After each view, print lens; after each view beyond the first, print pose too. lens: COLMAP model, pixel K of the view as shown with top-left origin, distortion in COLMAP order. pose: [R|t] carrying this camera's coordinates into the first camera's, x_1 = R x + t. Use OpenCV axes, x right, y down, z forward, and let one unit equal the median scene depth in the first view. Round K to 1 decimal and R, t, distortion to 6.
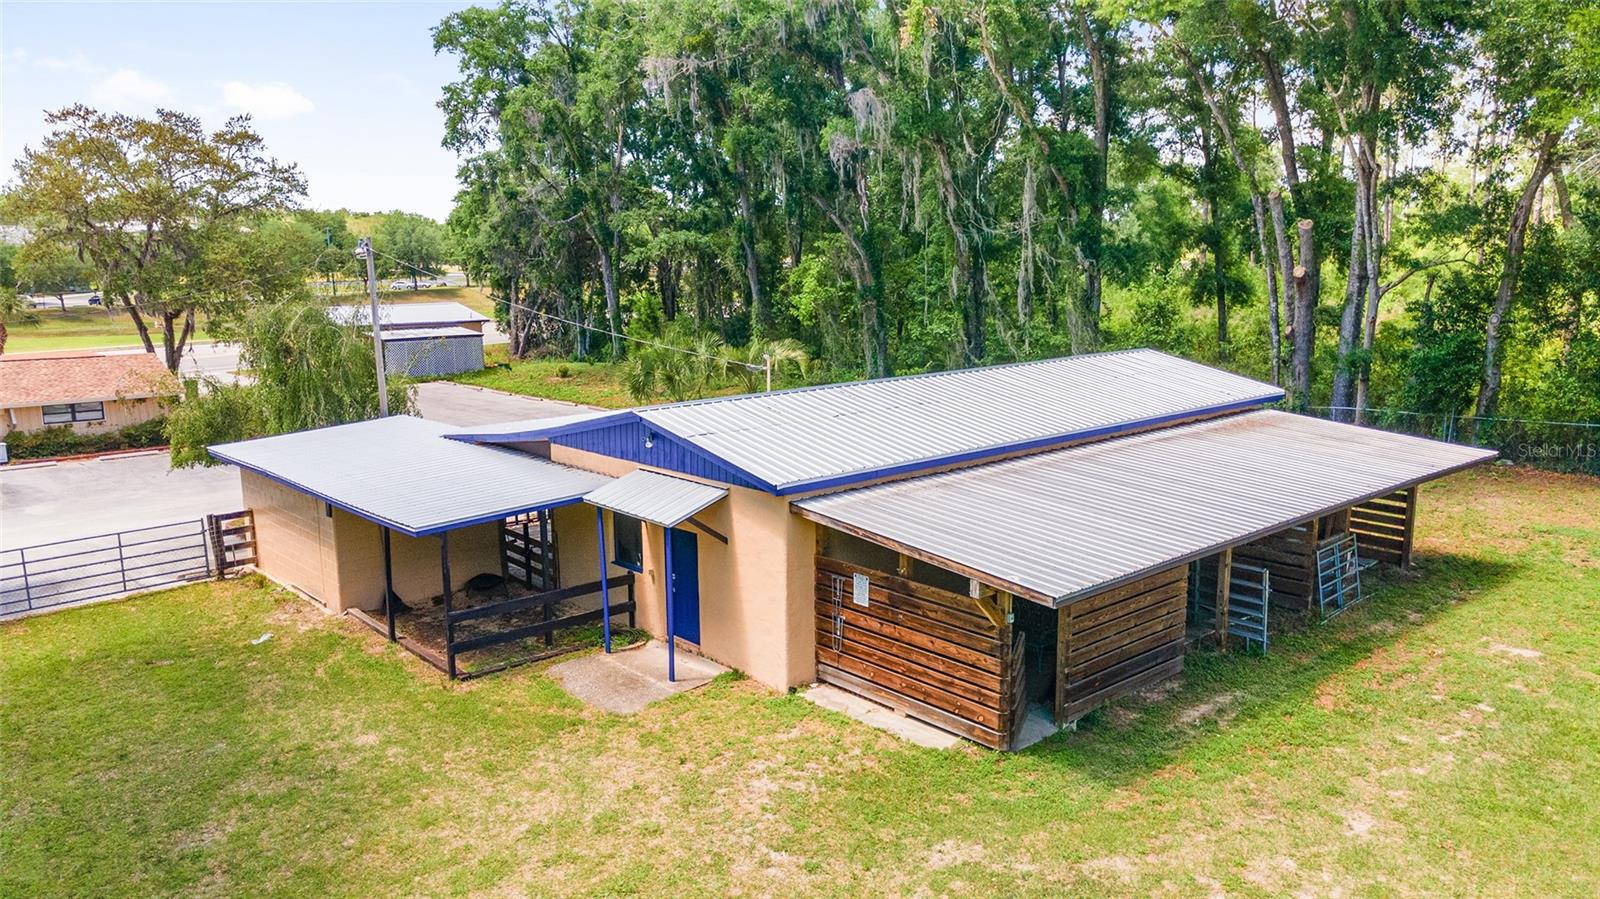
lens RADIAL K [[1148.3, 0, 800.0], [0, 1148.3, 449.5], [0, 0, 1]] dist [0.040590, 0.004310]
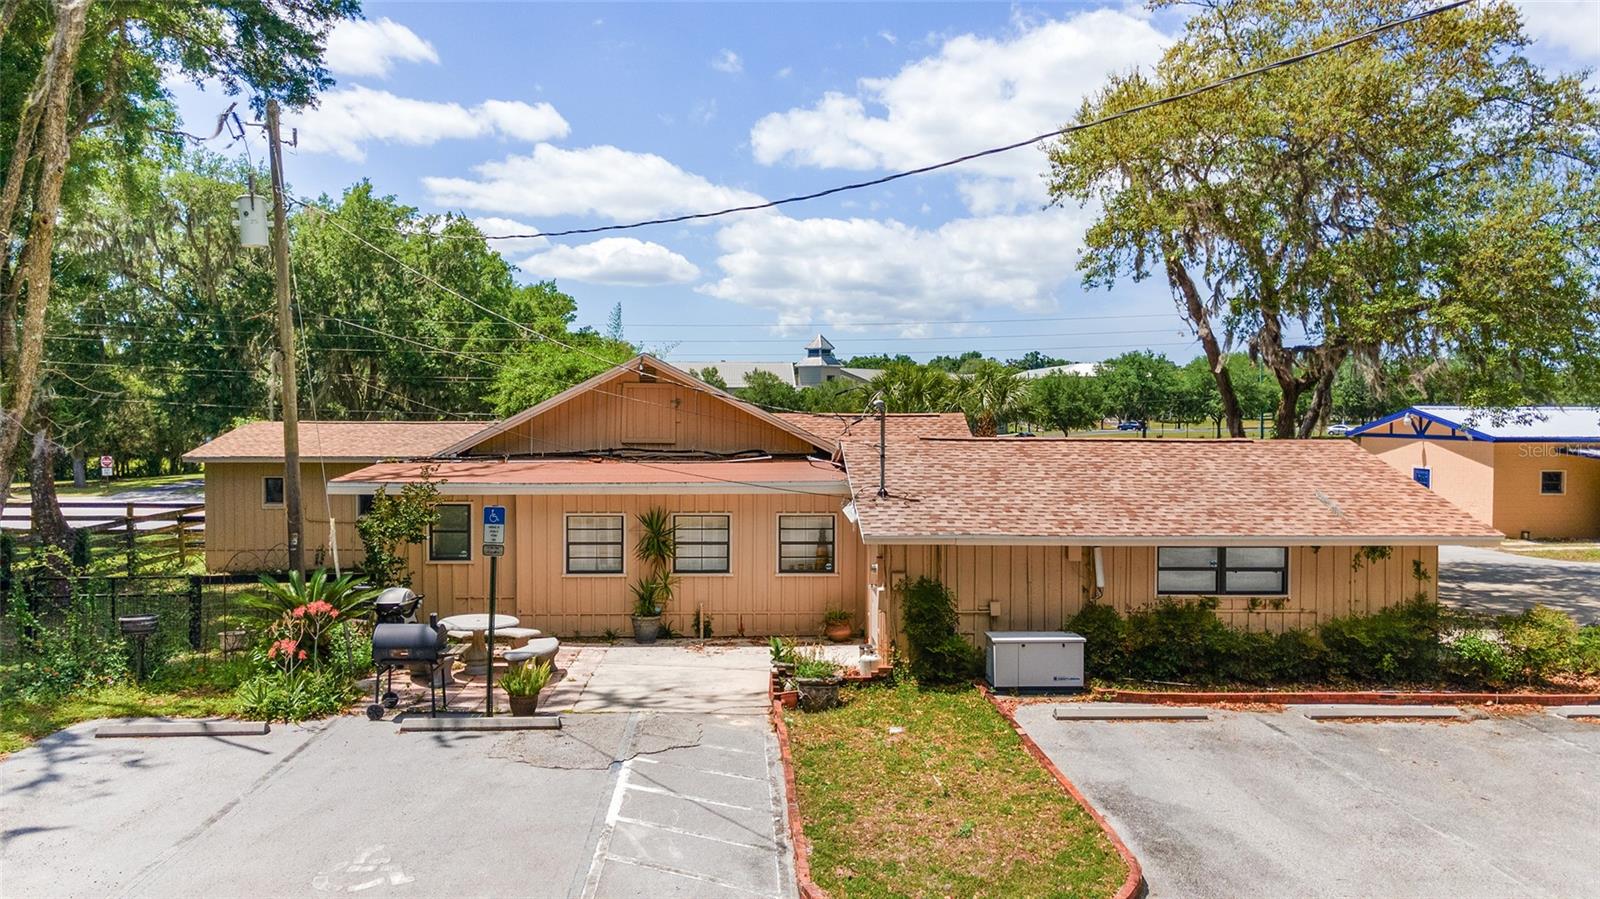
lens RADIAL K [[1148.3, 0, 800.0], [0, 1148.3, 449.5], [0, 0, 1]] dist [0.040590, 0.004310]
pose [[0.770355, 0.024664, -0.637137, -0.487213], [-0.116416, 0.987896, -0.102514, -0.015561], [0.626897, 0.153145, 0.763902, 0.613517]]
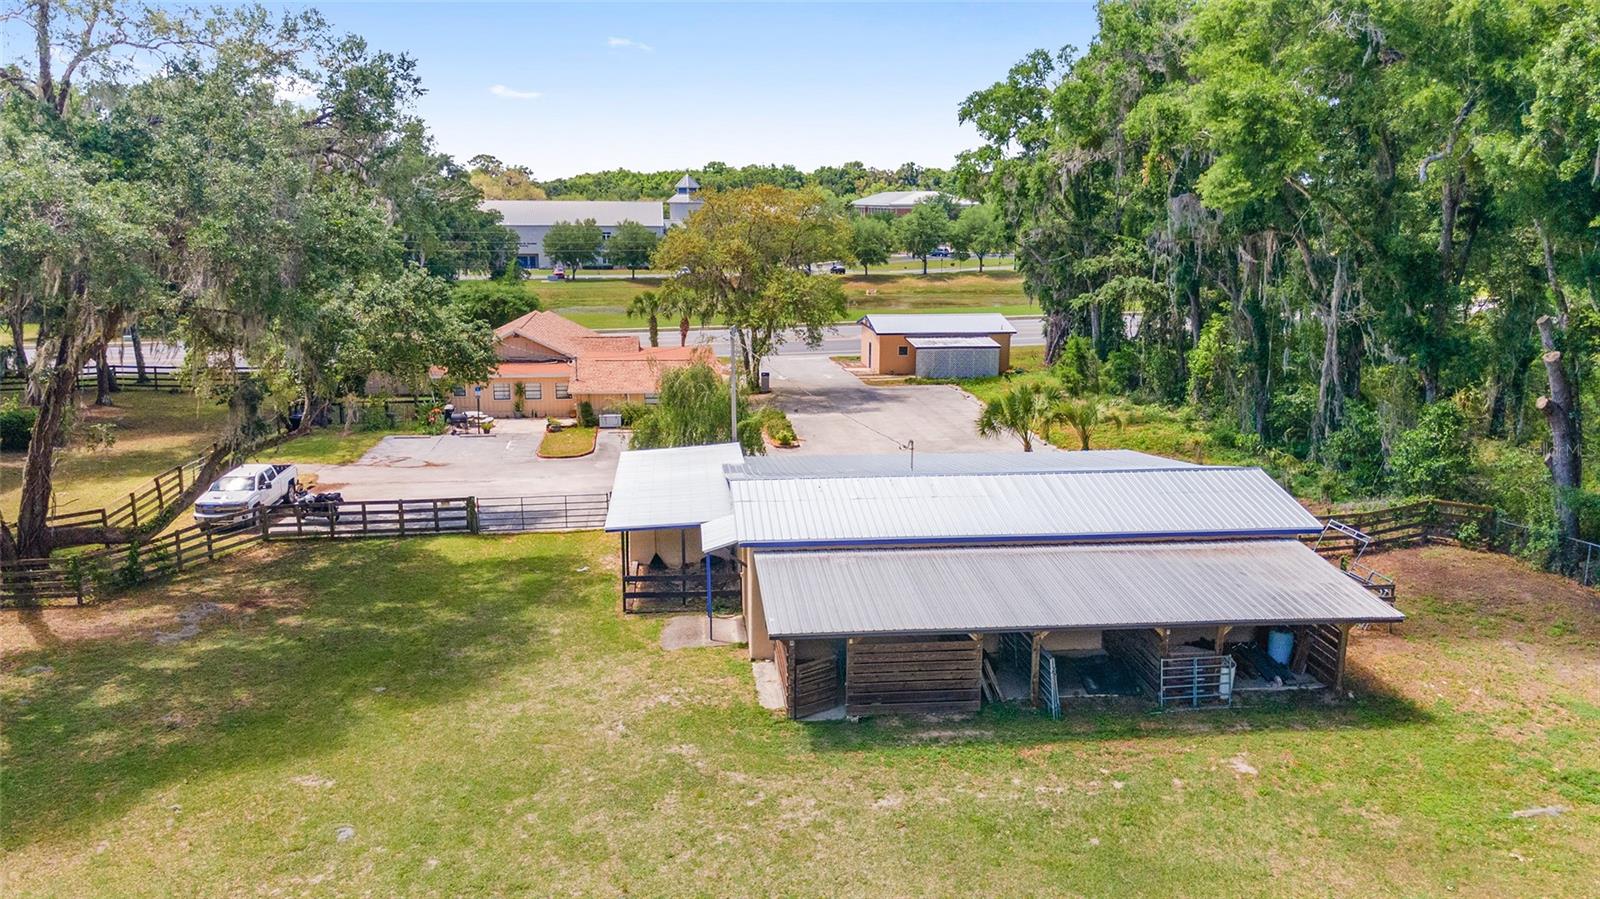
lens RADIAL K [[1148.3, 0, 800.0], [0, 1148.3, 449.5], [0, 0, 1]] dist [0.040590, 0.004310]
pose [[0.813670, 0.130635, -0.566459, 0.396201], [-0.109585, 0.991422, 0.071229, -0.093234], [0.570905, 0.004119, 0.821006, -0.144940]]
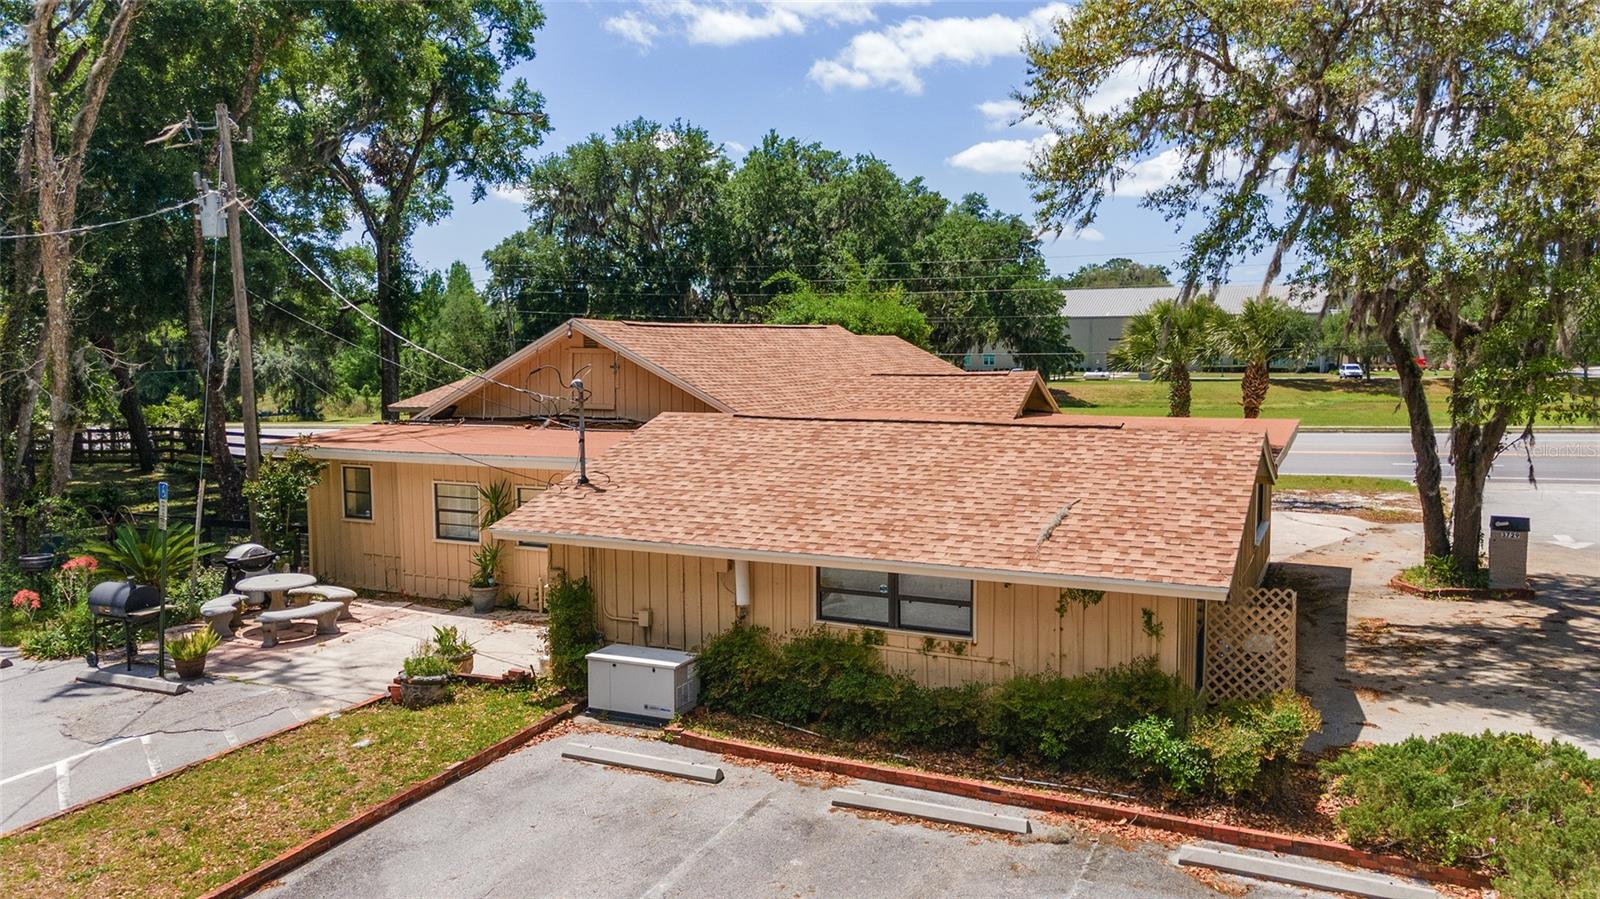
lens RADIAL K [[1148.3, 0, 800.0], [0, 1148.3, 449.5], [0, 0, 1]] dist [0.040590, 0.004310]
pose [[0.392523, 0.085892, -0.915723, -0.357064], [-0.157412, 0.987213, 0.025123, -0.074227], [0.906172, 0.134284, 0.401024, 0.850275]]
